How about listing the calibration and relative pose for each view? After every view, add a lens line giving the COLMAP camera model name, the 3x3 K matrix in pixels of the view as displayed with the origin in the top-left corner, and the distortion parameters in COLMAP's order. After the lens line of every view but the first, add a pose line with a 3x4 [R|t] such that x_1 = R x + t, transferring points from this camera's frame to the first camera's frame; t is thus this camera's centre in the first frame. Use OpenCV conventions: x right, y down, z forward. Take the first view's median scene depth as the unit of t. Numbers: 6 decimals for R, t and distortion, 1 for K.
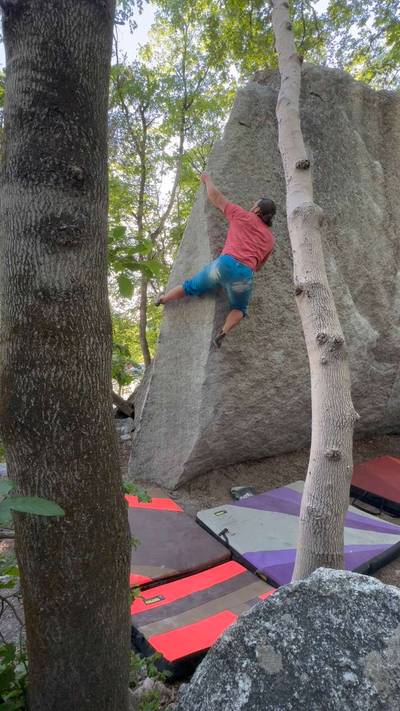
lens RADIAL K [[331.1, 0, 204.5], [0, 331.1, 357.5], [0, 0, 1]] dist [-0.001394, -0.001405]
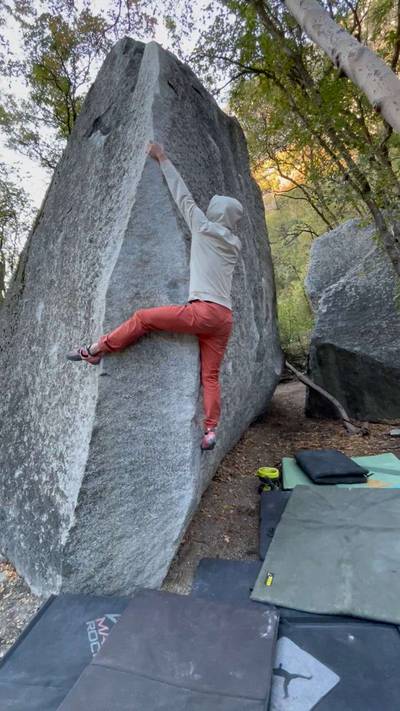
lens RADIAL K [[331.1, 0, 202.4], [0, 331.1, 356.8], [0, 0, 1]] dist [-0.001394, -0.001405]
pose [[0.760473, -0.137684, 0.634606, -0.404408], [0.178588, 0.983924, -0.000537, -0.046658], [-0.624330, 0.113741, 0.772836, 0.395409]]
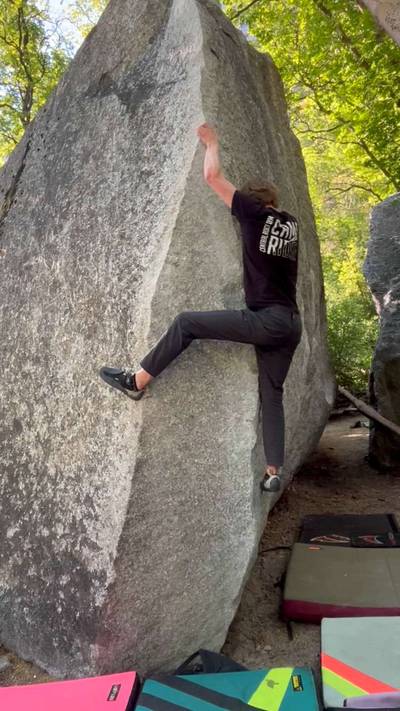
lens RADIAL K [[543.9, 0, 198.9], [0, 543.9, 356.6], [0, 0, 1]] dist [-0.013100, 0.030528]
pose [[0.746581, -0.116970, 0.654931, -0.670057], [0.193538, 0.980033, -0.045590, -0.055747], [-0.636521, 0.160791, 0.754312, 0.277772]]
